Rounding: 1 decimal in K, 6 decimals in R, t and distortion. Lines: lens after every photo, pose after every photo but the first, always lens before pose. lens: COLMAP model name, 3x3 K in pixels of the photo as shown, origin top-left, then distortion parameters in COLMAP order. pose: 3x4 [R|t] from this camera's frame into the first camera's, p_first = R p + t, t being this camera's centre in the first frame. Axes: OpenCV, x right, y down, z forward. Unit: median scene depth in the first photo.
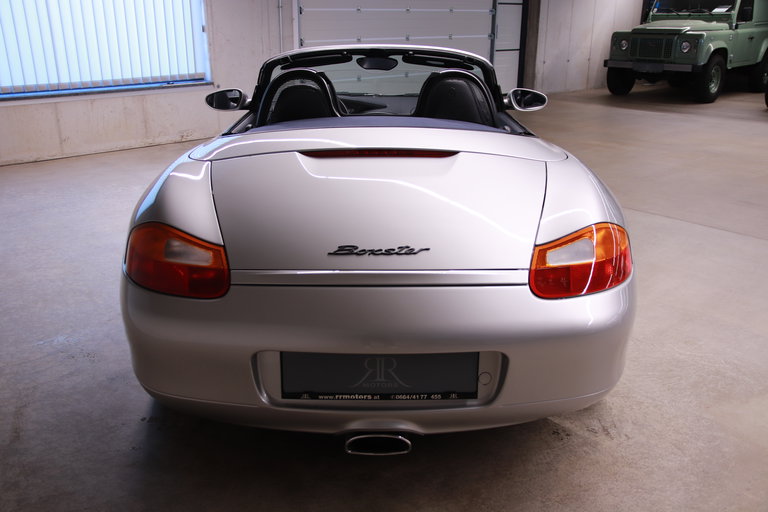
lens RADIAL K [[681.4, 0, 384.0], [0, 681.4, 256.0], [0, 0, 1]] dist [-0.004813, 0.002872]
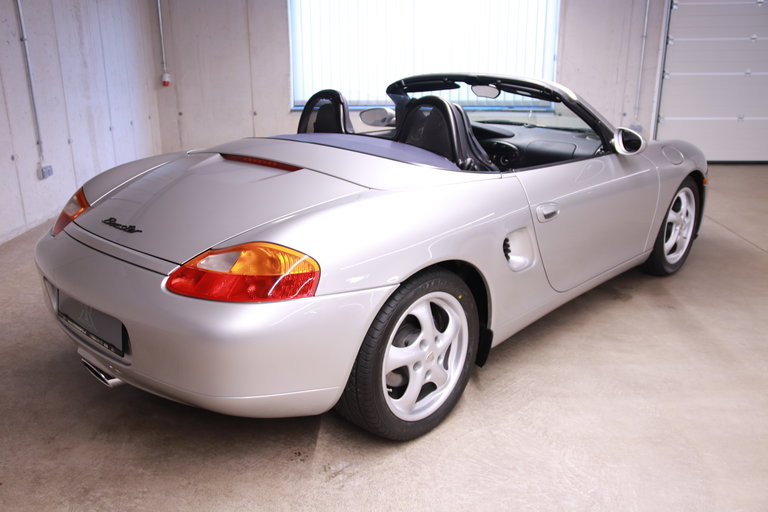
lens RADIAL K [[673.8, 0, 368.1], [0, 673.8, 258.5], [0, 0, 1]] dist [-0.048536, 0.001037]
pose [[0.702907, 0.206908, -0.680522, 0.944182], [-0.229229, 0.971605, 0.058640, -0.101816], [0.673332, 0.114777, 0.730377, 0.319086]]
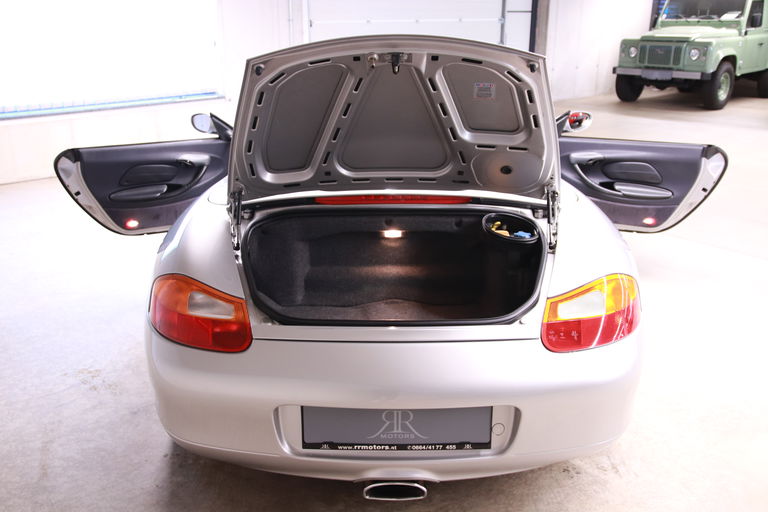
lens RADIAL K [[681.4, 0, 384.0], [0, 681.4, 256.0], [0, 0, 1]] dist [-0.004813, 0.002872]
pose [[0.999939, -0.000379, -0.011018, -0.010944], [0.000414, 0.999995, 0.003175, -0.067951], [0.011017, -0.003179, 0.999934, -0.028719]]
